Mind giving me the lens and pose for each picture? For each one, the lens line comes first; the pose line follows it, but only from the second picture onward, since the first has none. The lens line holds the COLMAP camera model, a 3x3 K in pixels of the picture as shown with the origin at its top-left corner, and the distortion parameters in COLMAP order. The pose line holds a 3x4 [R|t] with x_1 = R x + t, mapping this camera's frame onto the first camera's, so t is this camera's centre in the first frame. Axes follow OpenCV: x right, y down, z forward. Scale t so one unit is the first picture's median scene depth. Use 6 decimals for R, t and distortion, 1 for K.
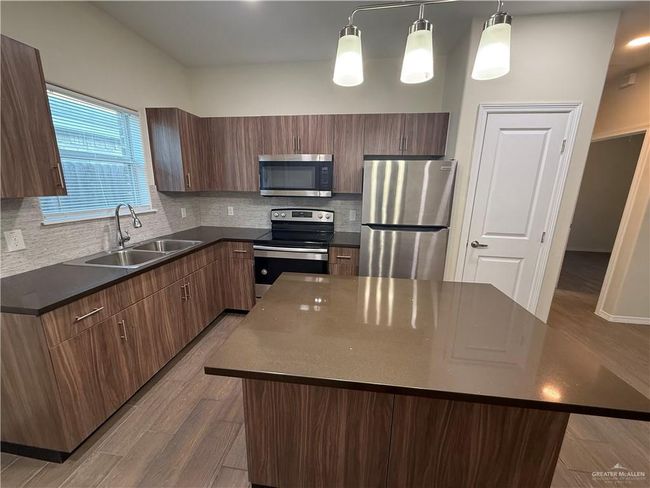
lens RADIAL K [[262.7, 0, 324.4], [0, 262.7, 243.6], [0, 0, 1]] dist [0.004469, 0.000259]
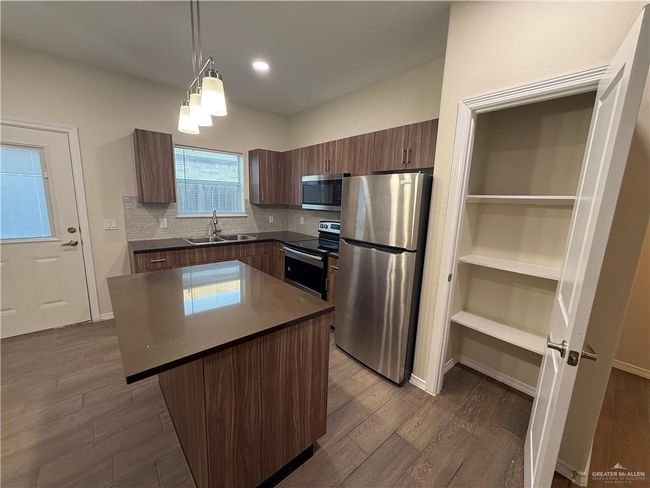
lens RADIAL K [[262.7, 0, 322.7], [0, 262.7, 243.4], [0, 0, 1]] dist [0.004469, 0.000259]
pose [[0.745330, 0.119468, -0.655904, 0.710082], [-0.167114, 0.985883, -0.010327, -0.025023], [0.645412, 0.117308, 0.754773, 0.156138]]
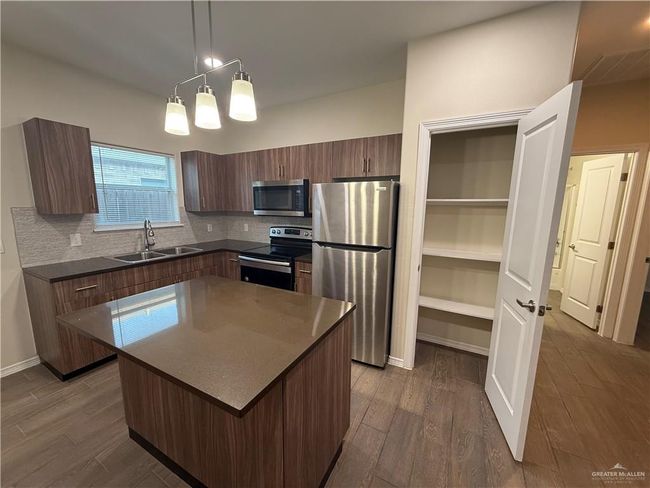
lens RADIAL K [[262.7, 0, 323.6], [0, 262.7, 244.1], [0, 0, 1]] dist [0.004469, 0.000259]
pose [[0.932562, 0.046906, -0.357949, 0.520855], [-0.074550, 0.995173, -0.063815, 0.002334], [0.353228, 0.086196, 0.931558, 0.011316]]
